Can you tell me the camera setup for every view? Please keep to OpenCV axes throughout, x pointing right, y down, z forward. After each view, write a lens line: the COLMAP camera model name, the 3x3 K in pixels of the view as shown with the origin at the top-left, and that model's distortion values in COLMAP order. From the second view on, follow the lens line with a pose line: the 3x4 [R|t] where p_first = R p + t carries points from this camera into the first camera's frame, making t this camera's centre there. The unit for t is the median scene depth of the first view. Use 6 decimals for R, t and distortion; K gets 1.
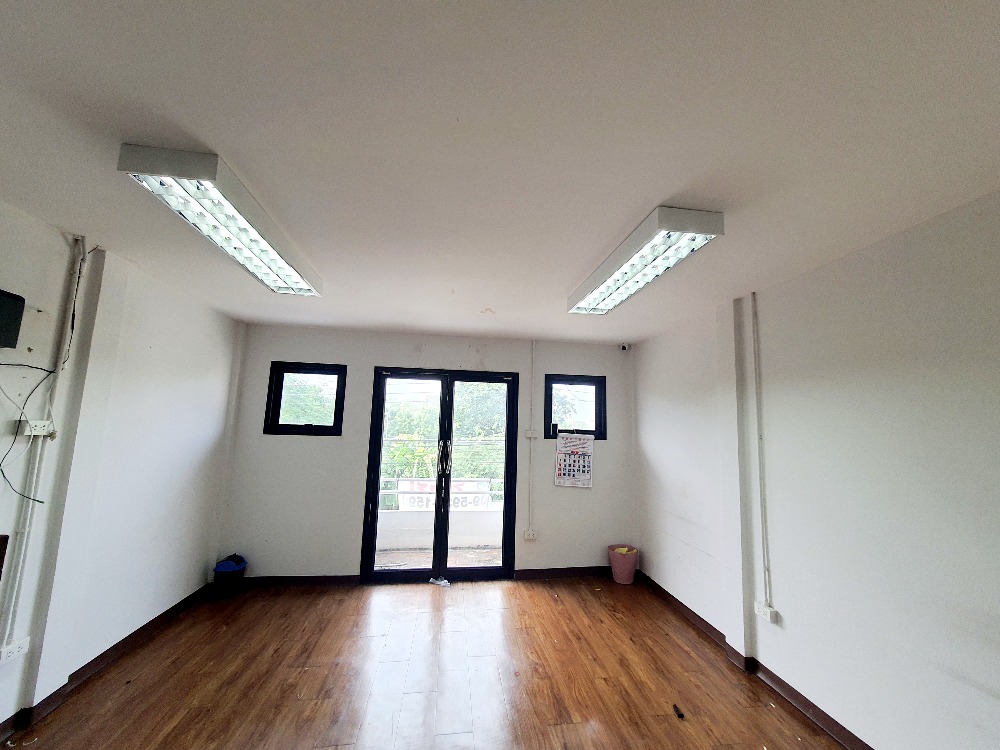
lens RADIAL K [[397.0, 0, 512.3], [0, 397.0, 377.9], [0, 0, 1]] dist [0.000250, 0.000082]
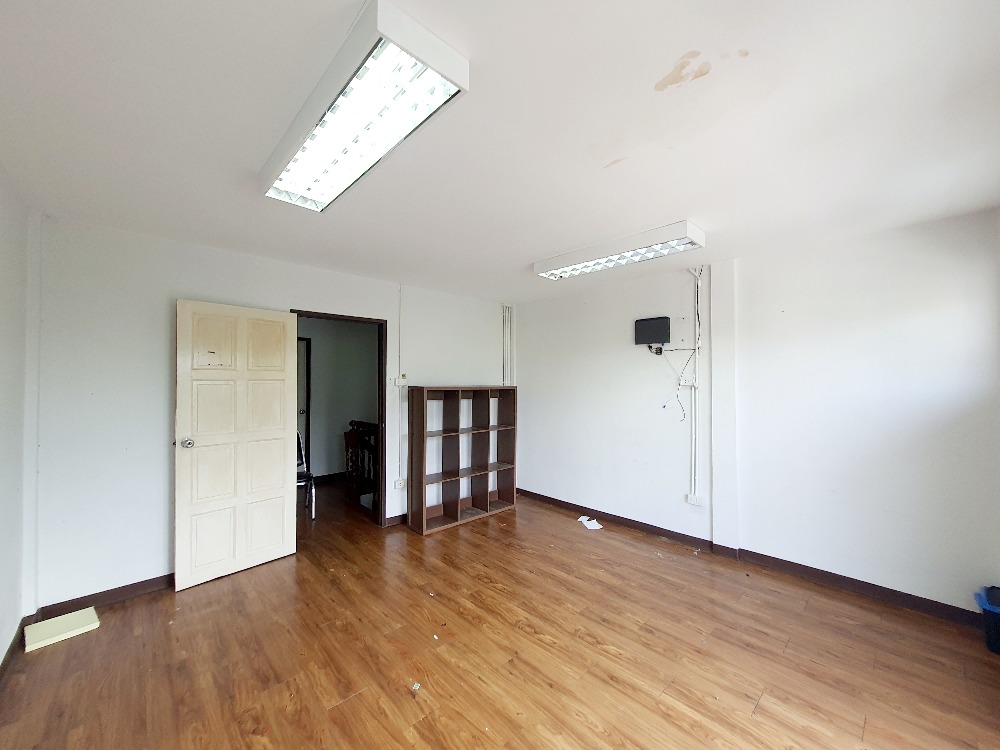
lens RADIAL K [[397.0, 0, 512.3], [0, 397.0, 377.9], [0, 0, 1]] dist [0.000250, 0.000082]
pose [[-0.823062, -0.028706, -0.567226, 0.419430], [0.053311, 0.990408, -0.127477, 0.248005], [0.565444, -0.135161, -0.813636, 1.682111]]
